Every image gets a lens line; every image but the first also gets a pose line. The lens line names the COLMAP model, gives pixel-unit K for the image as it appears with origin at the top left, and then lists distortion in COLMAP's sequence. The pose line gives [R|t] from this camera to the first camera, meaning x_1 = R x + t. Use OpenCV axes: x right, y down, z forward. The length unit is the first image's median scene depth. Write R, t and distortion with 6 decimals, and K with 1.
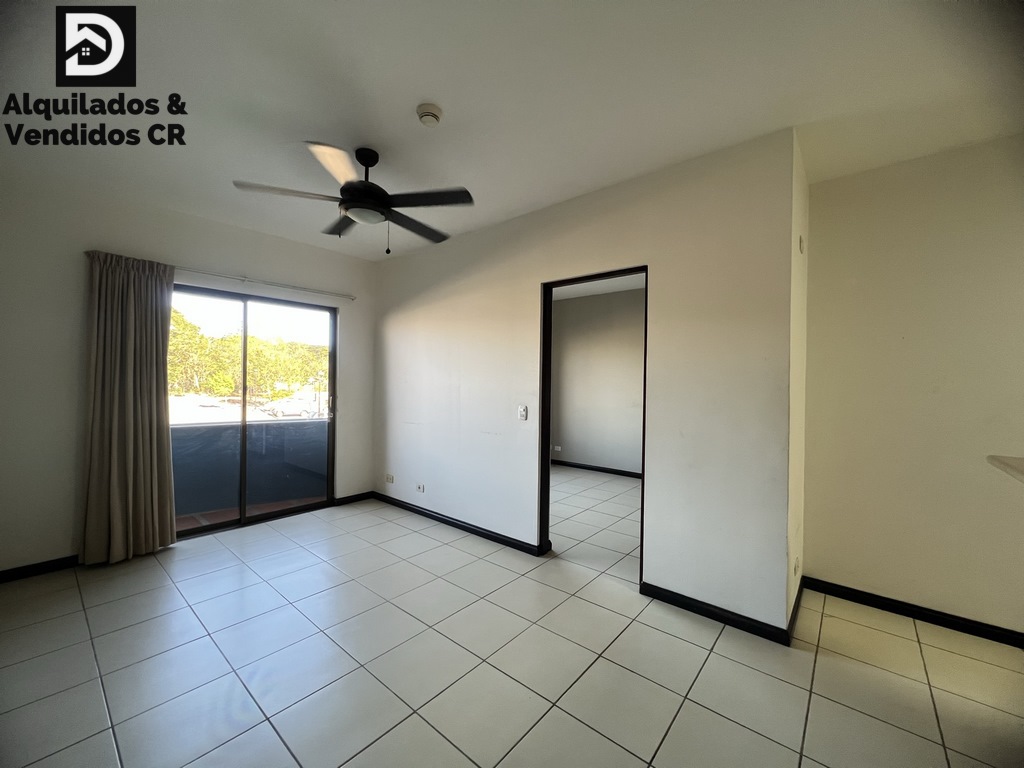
lens RADIAL K [[411.0, 0, 511.1], [0, 411.0, 382.6], [0, 0, 1]] dist [-0.000407, -0.000277]
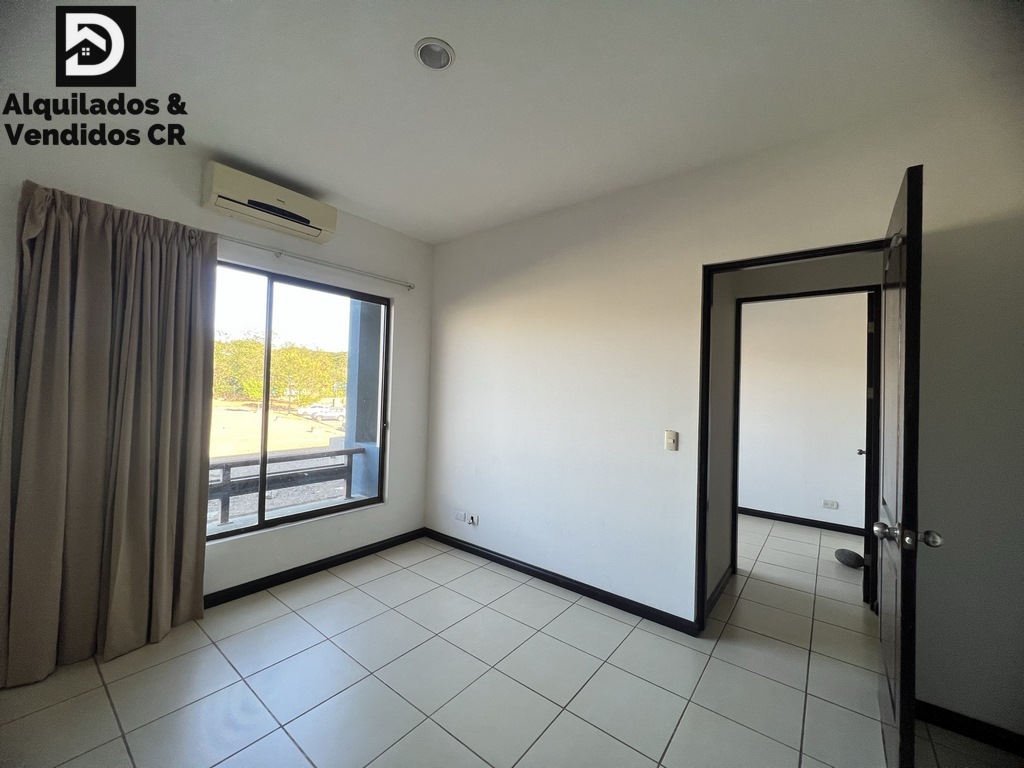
lens RADIAL K [[410.8, 0, 504.5], [0, 410.8, 382.8], [0, 0, 1]] dist [-0.000960, -0.000254]
pose [[0.999764, 0.012055, 0.018093, -0.205147], [-0.011525, 0.999509, -0.029136, -0.003398], [-0.018435, 0.028921, 0.999412, 0.178303]]
